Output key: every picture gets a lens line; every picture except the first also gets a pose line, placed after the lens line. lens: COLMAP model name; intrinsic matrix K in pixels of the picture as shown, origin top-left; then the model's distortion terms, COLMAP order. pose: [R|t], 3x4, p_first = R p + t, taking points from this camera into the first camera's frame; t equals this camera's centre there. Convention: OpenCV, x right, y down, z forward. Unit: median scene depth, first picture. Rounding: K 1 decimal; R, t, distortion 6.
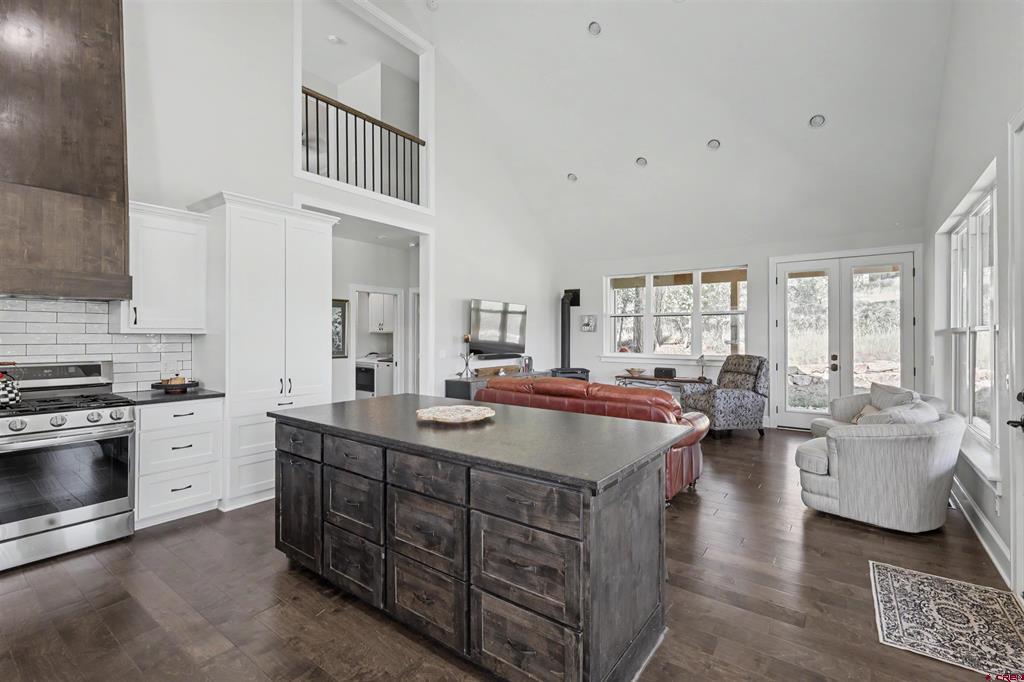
lens RADIAL K [[456.8, 0, 508.2], [0, 456.8, 337.2], [0, 0, 1]] dist [0.000686, 0.000573]
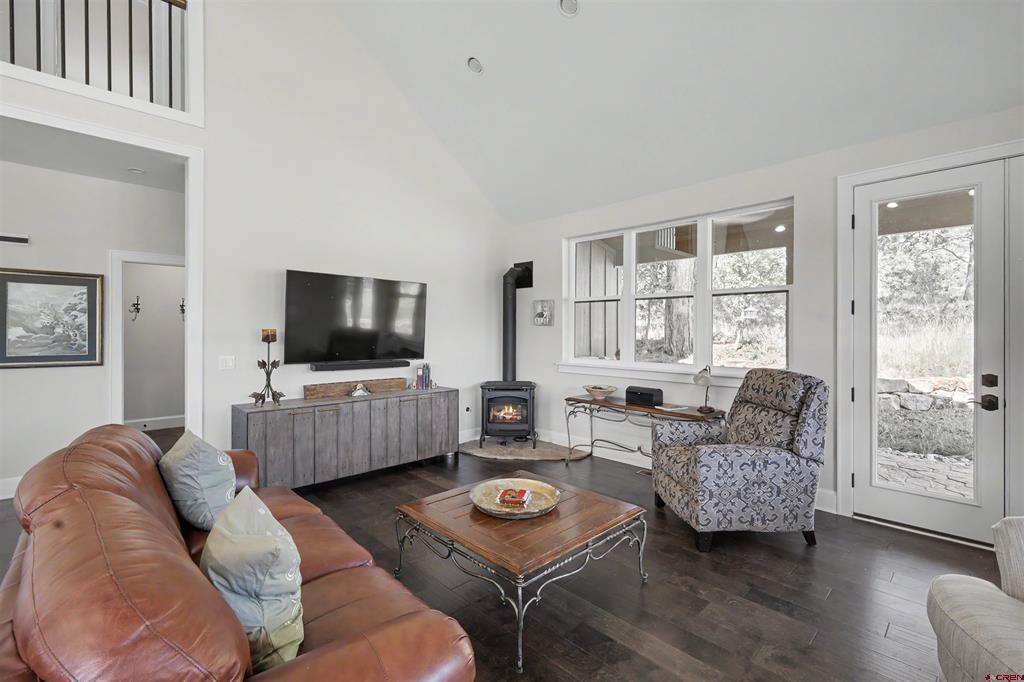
lens RADIAL K [[456.8, 0, 508.2], [0, 456.8, 337.2], [0, 0, 1]] dist [0.000686, 0.000573]
pose [[0.986690, 0.003555, -0.162572, 0.286659], [-0.002659, 0.999980, 0.005733, 0.000598], [0.162589, -0.005224, 0.986680, 0.430646]]
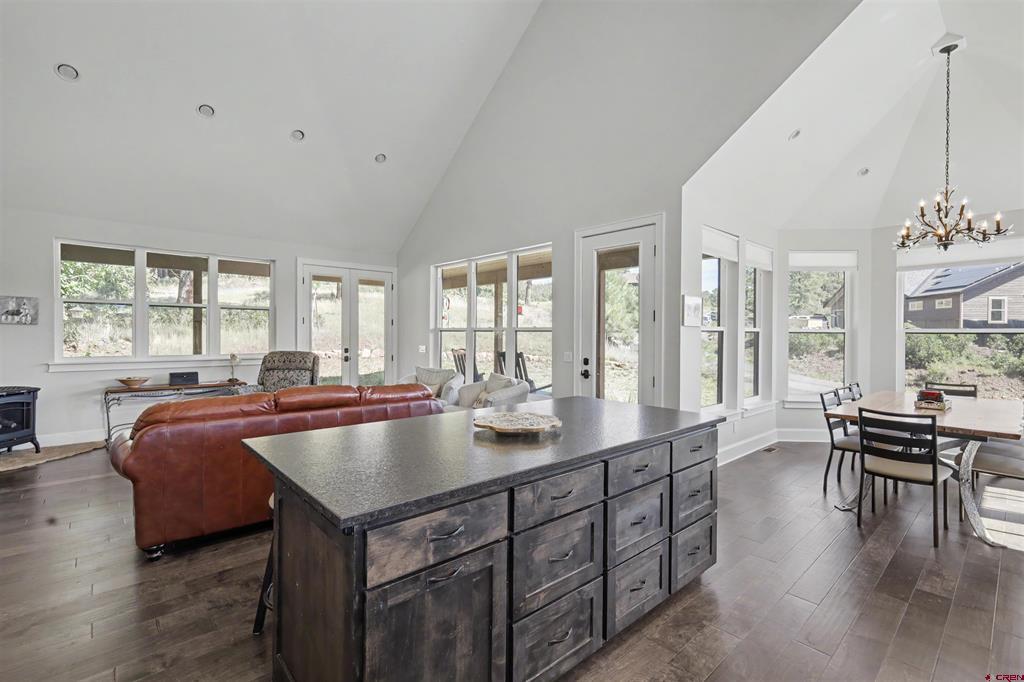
lens RADIAL K [[464.9, 0, 507.7], [0, 464.9, 334.8], [0, 0, 1]] dist [0.000770, -0.000083]
pose [[0.200546, -0.004113, 0.979676, -0.361280], [-0.000920, 0.999990, 0.004387, -0.002468], [-0.979684, -0.001781, 0.200540, 0.303163]]
